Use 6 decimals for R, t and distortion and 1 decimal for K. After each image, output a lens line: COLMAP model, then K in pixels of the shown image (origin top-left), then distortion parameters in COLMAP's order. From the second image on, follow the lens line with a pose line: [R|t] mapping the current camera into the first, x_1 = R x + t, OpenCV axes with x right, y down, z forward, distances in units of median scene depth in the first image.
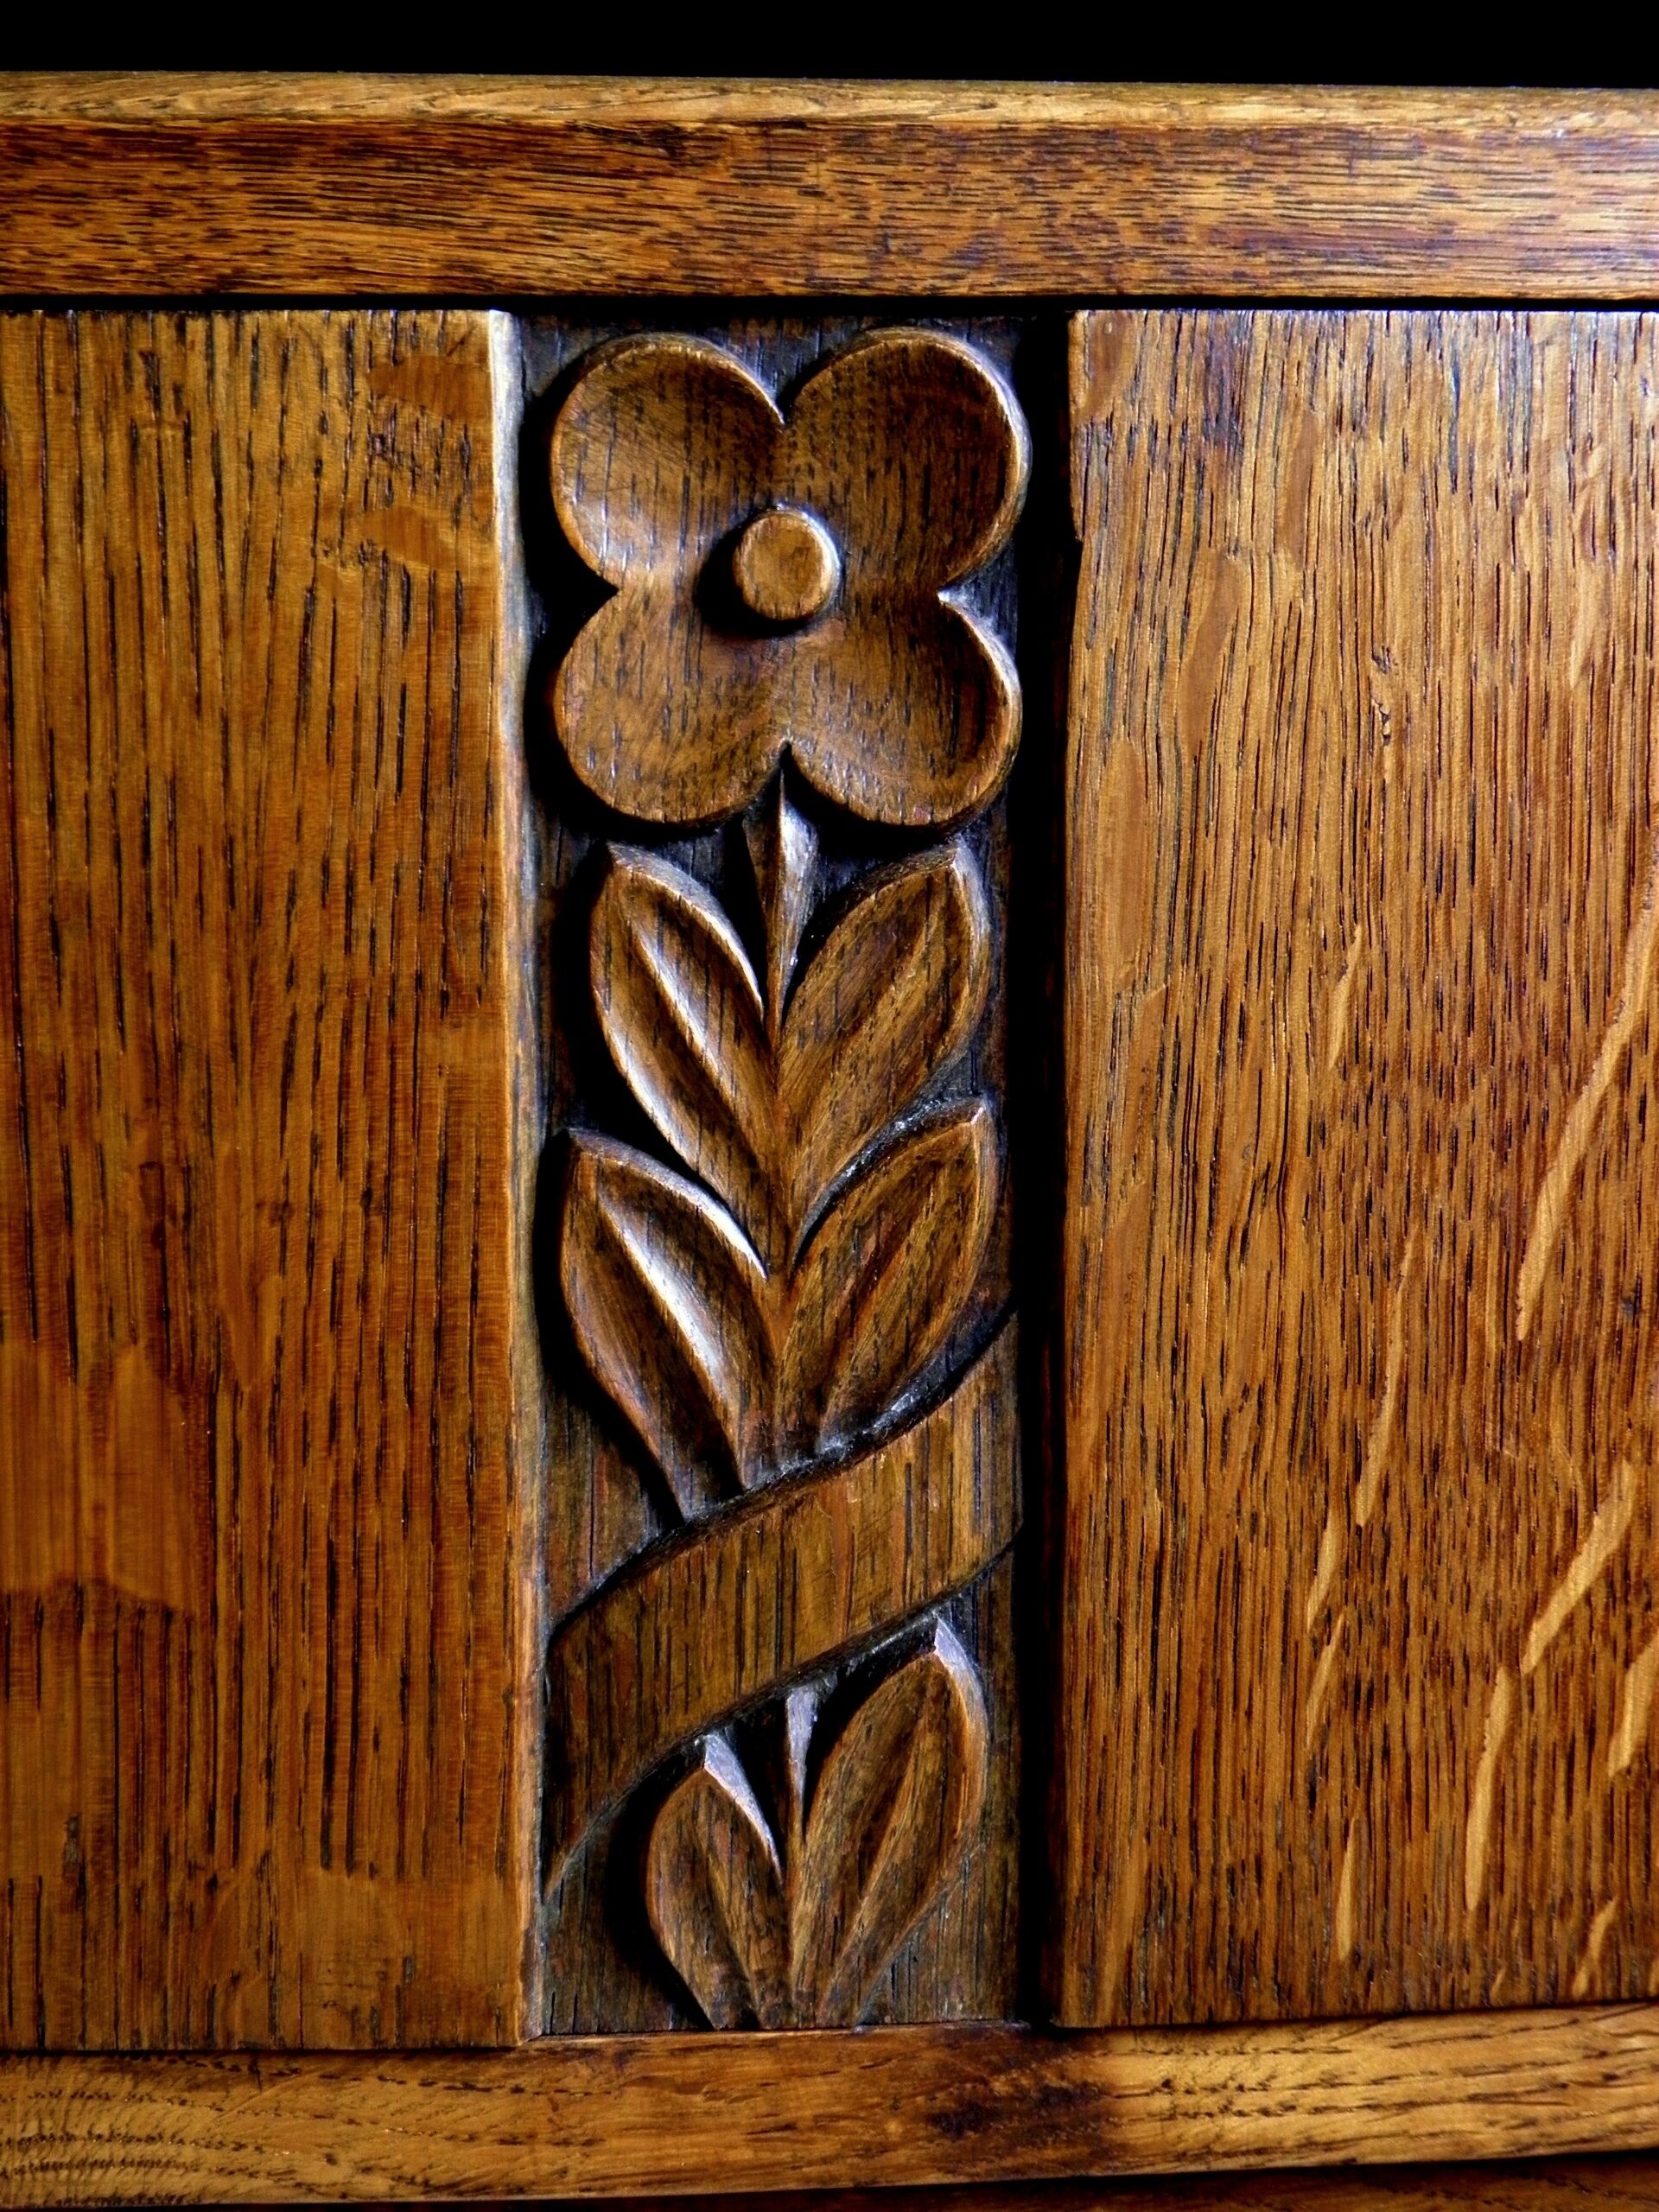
lens RADIAL K [[3251.2, 0, 825.8], [0, 3251.2, 1114.5], [0, 0, 1]] dist [0.091381, 0.000000]
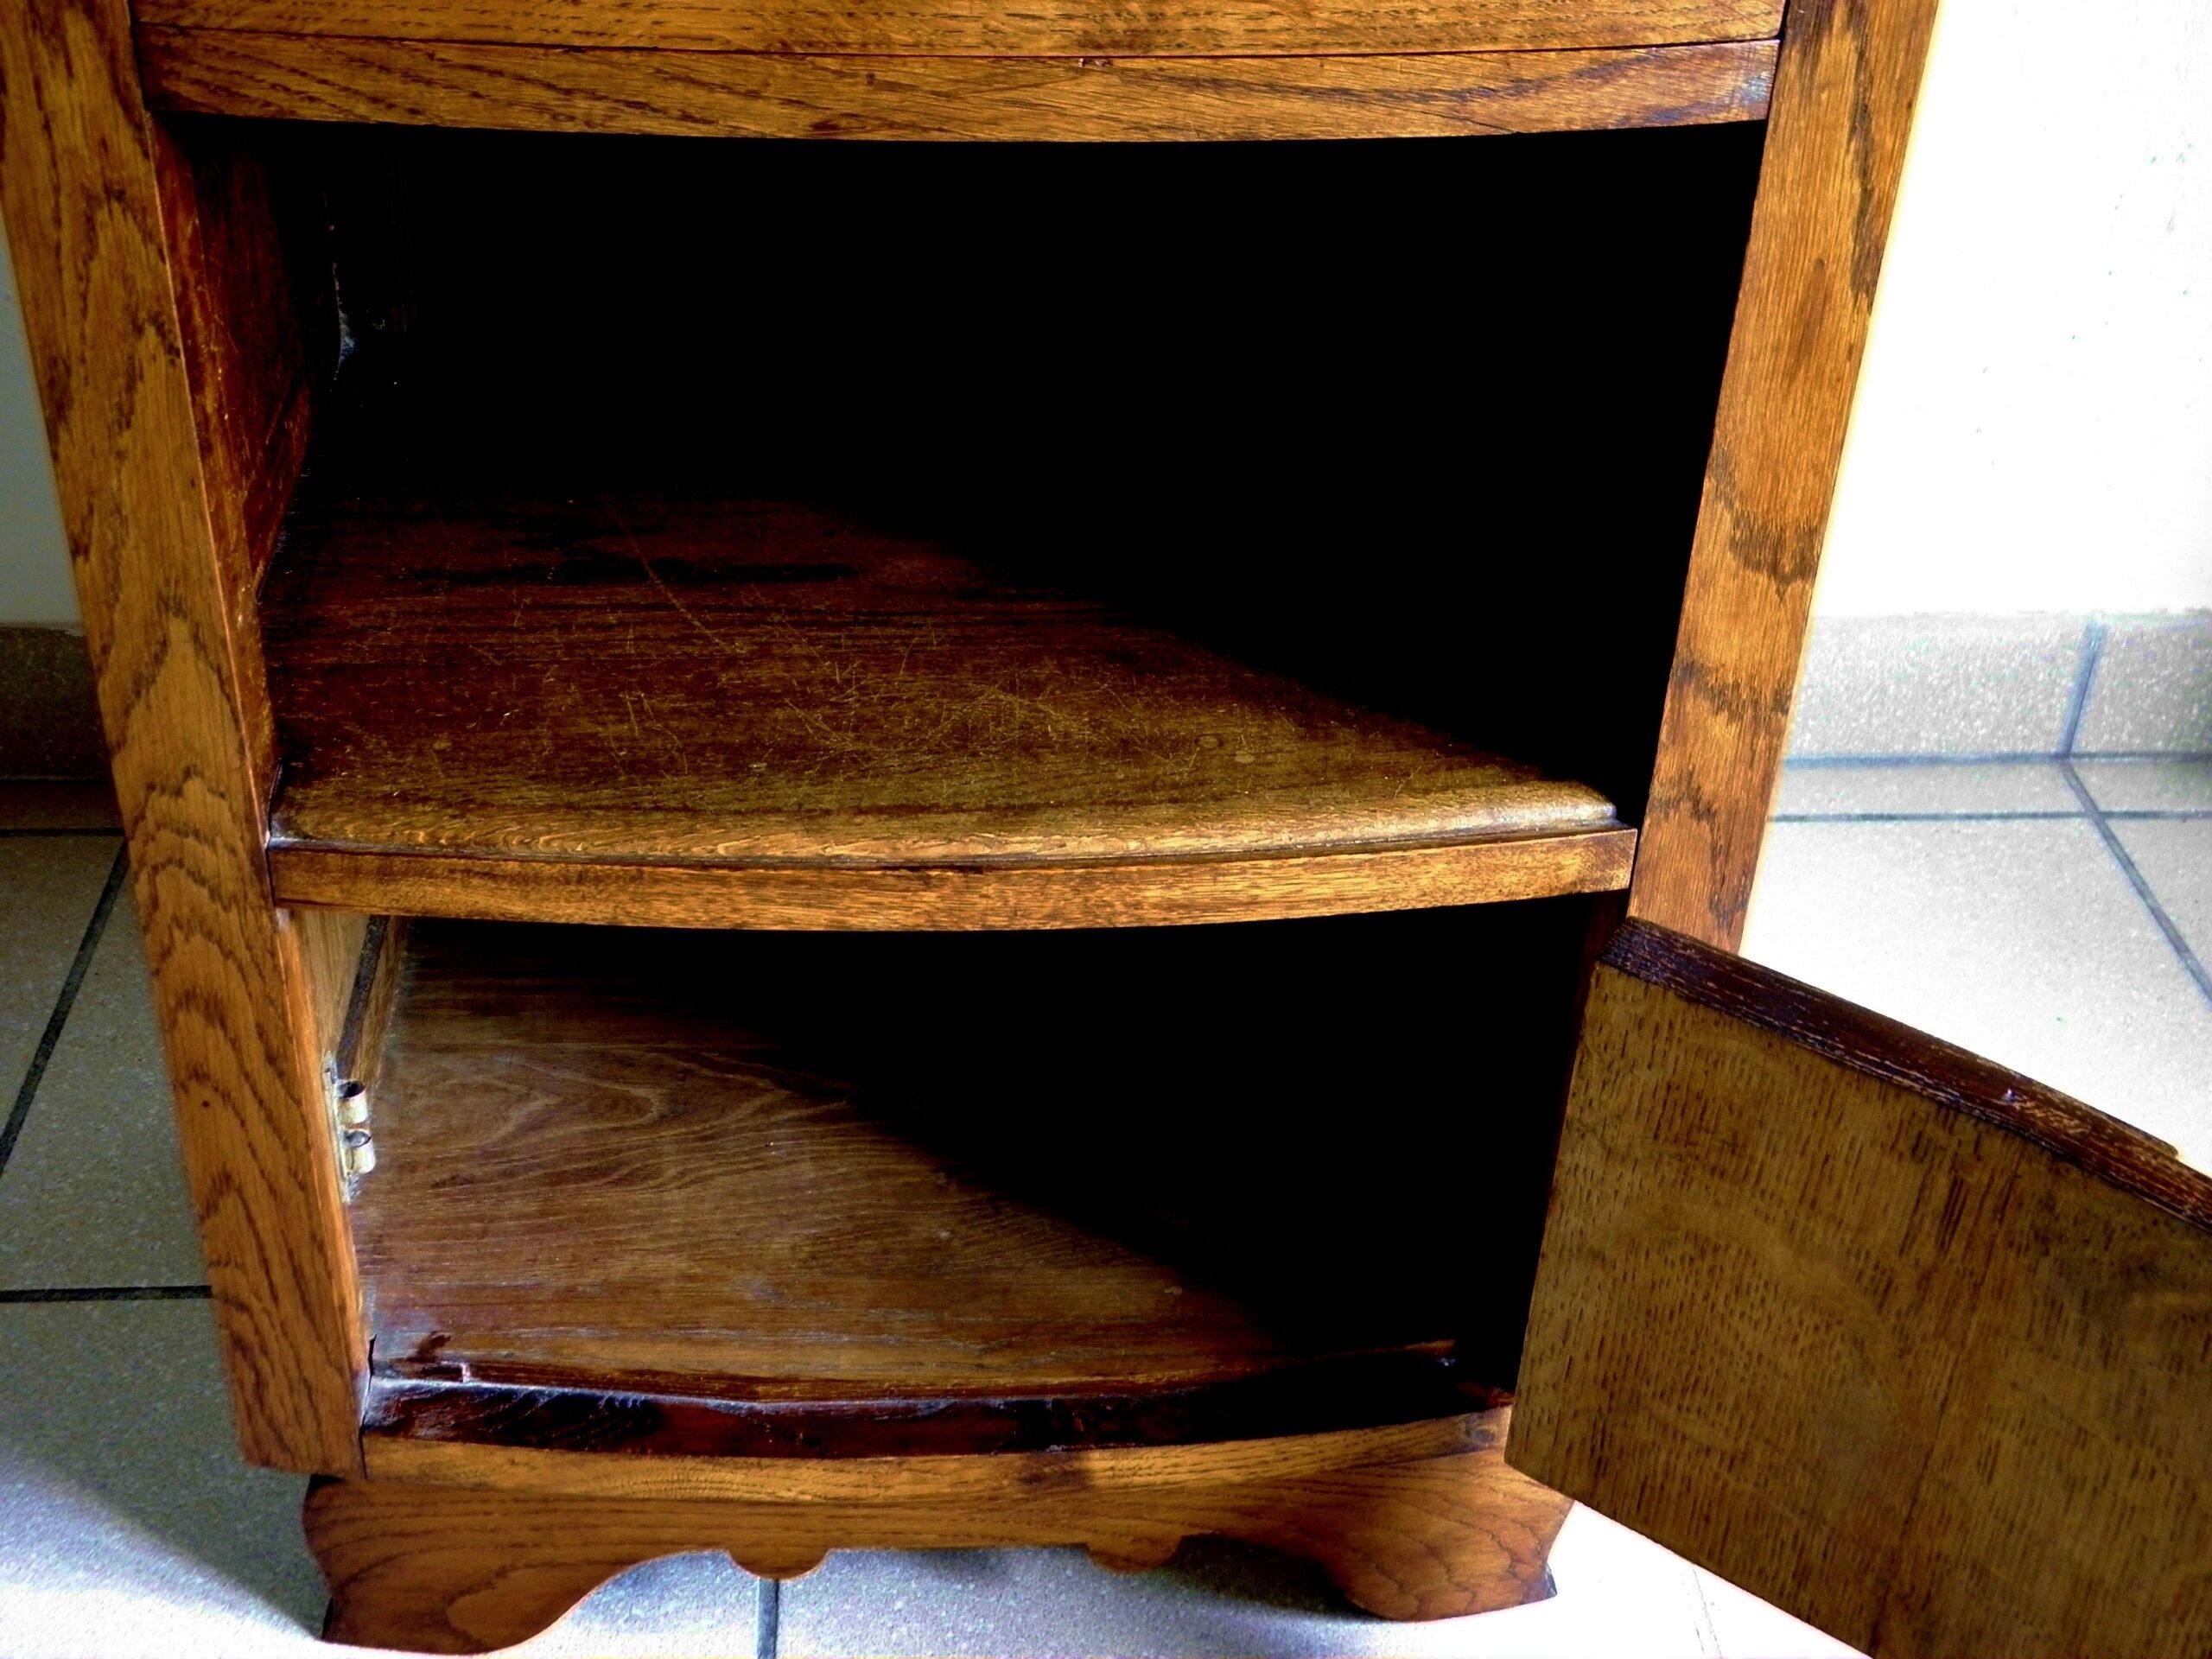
lens RADIAL K [[2858.8, 0, 1109.5], [0, 2858.8, 823.4], [0, 0, 1]] dist [0.023440, 0.000000]
pose [[0.999195, 0.033841, 0.021539, 0.038857], [-0.040012, 0.879067, 0.475017, -1.297994], [-0.002859, -0.475496, 0.879713, -0.787169]]
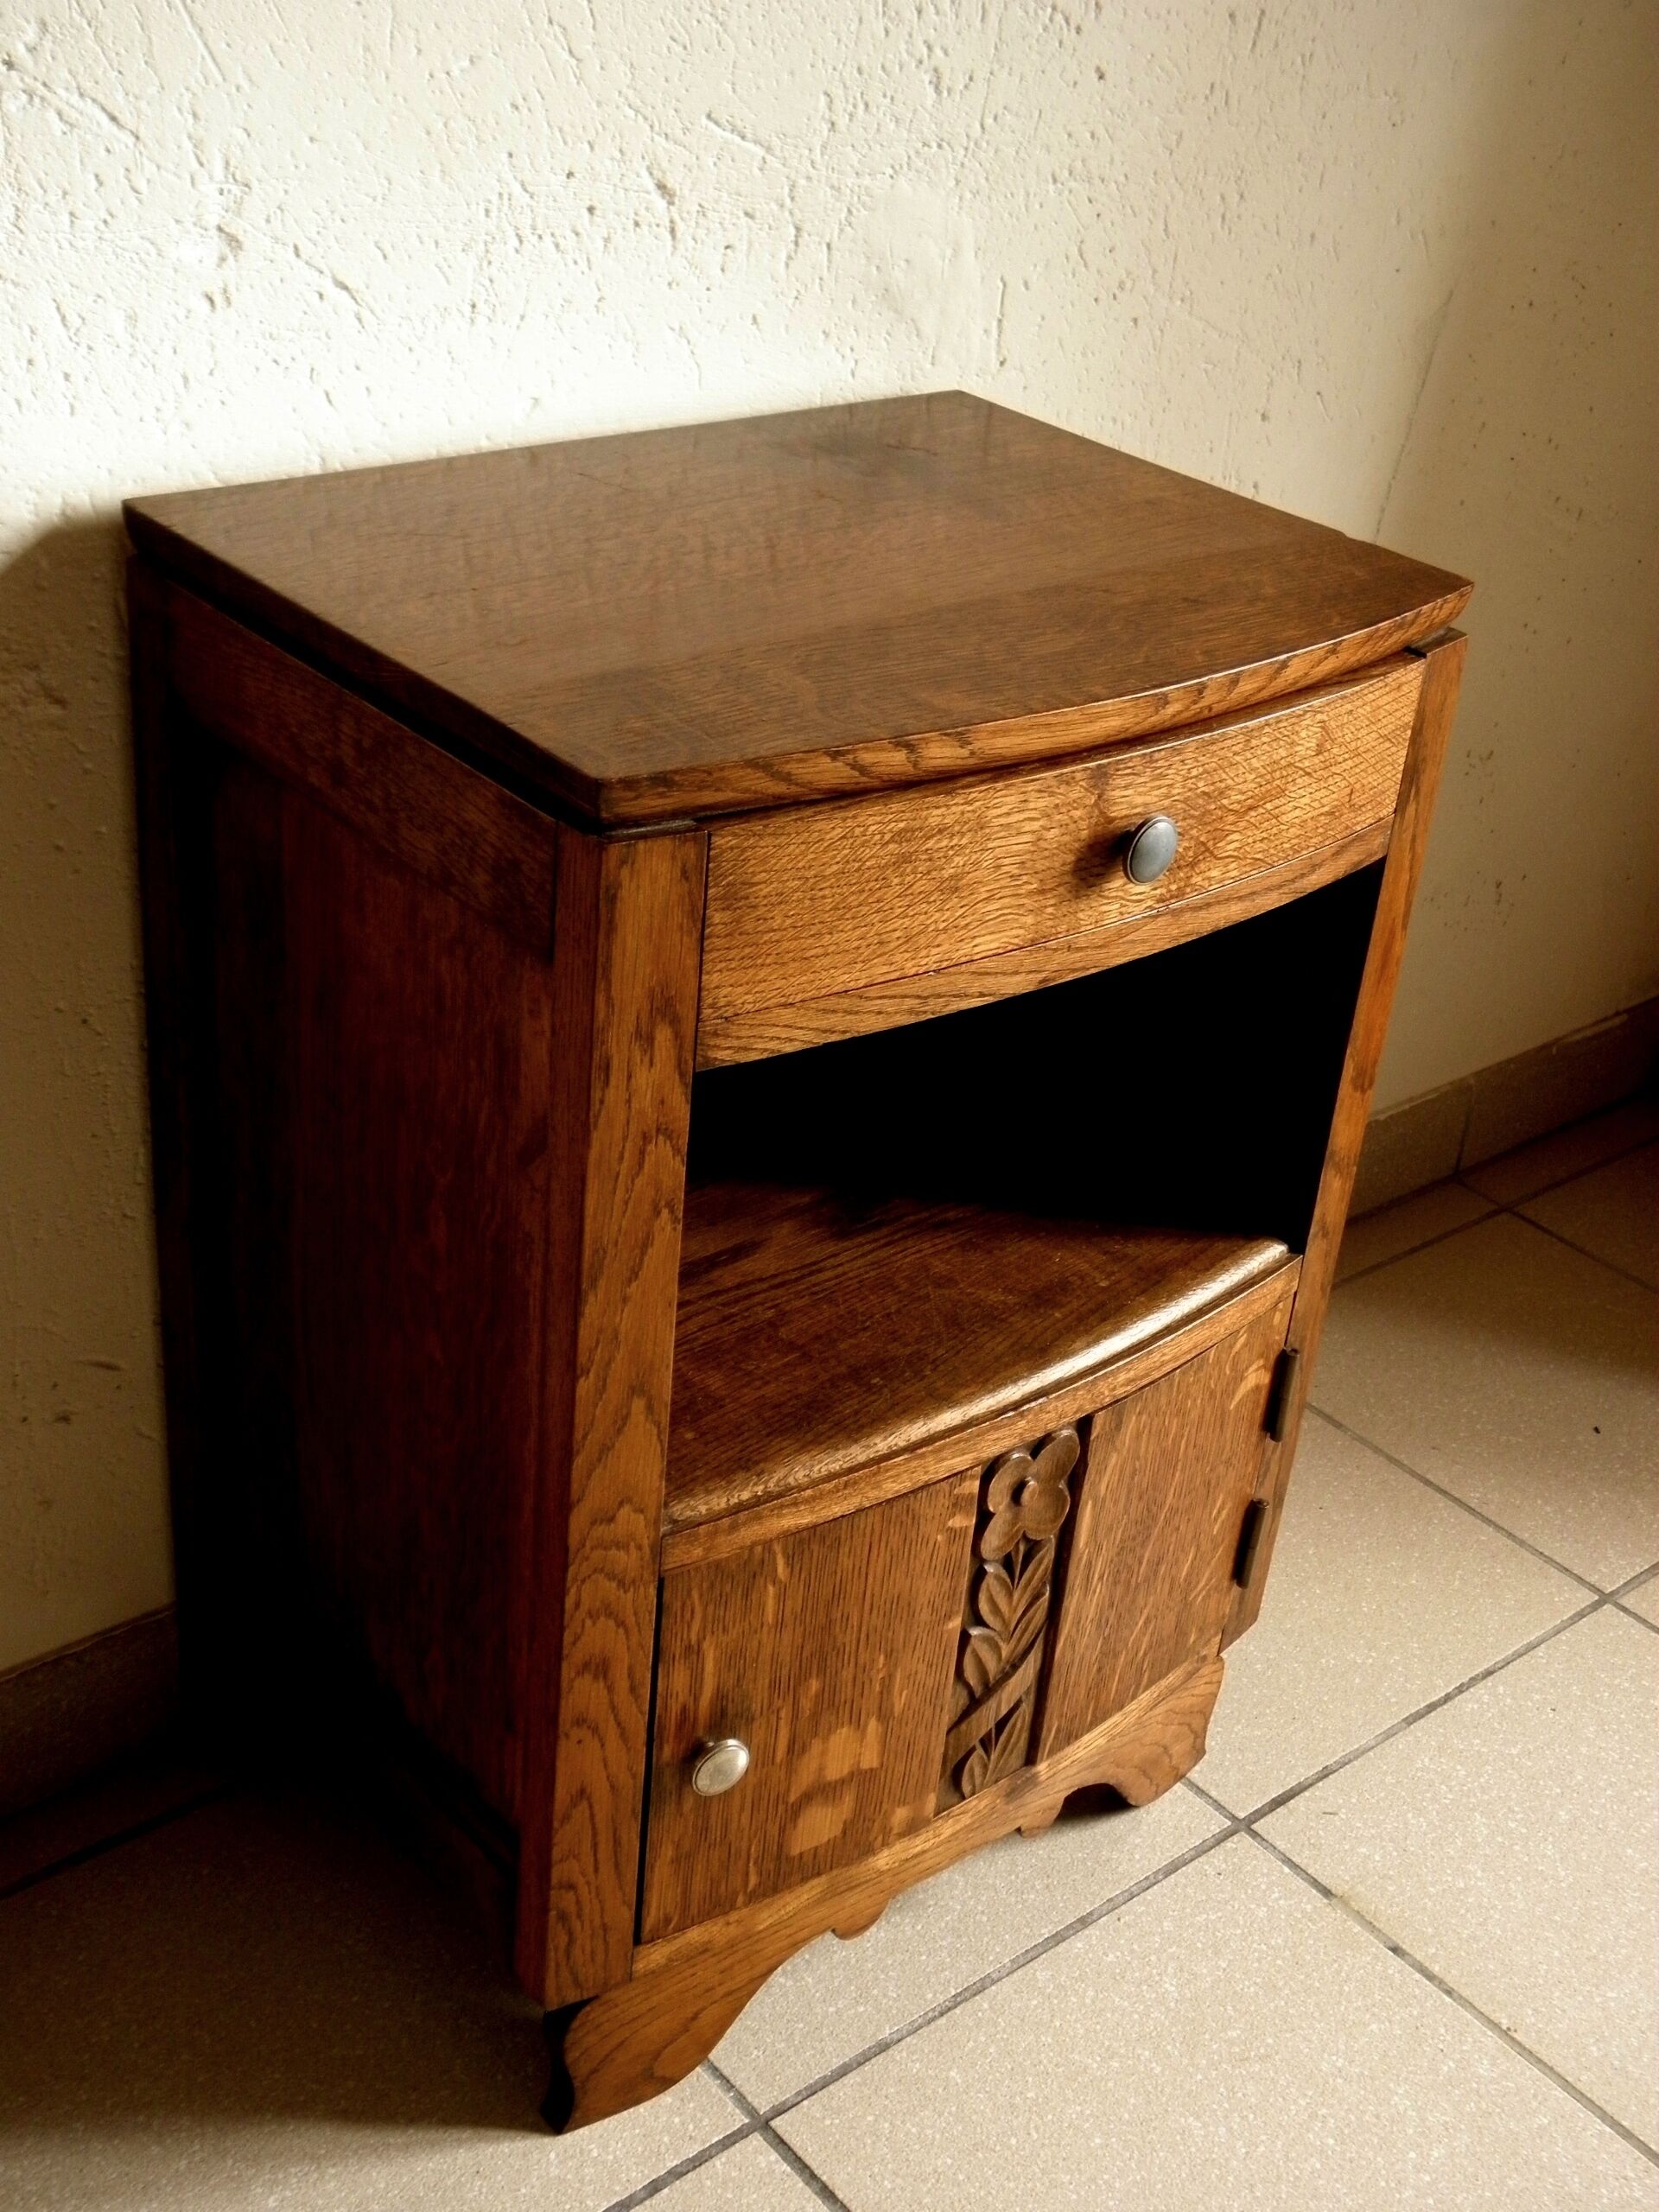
lens RADIAL K [[2624.9, 0, 818.5], [0, 2624.9, 1112.3], [0, 0, 1]] dist [-0.007224, 0.000000]
pose [[0.811806, -0.222876, 0.539720, -1.744048], [-0.021285, 0.912384, 0.408782, -1.793979], [-0.583540, -0.343340, 0.735934, -0.928041]]
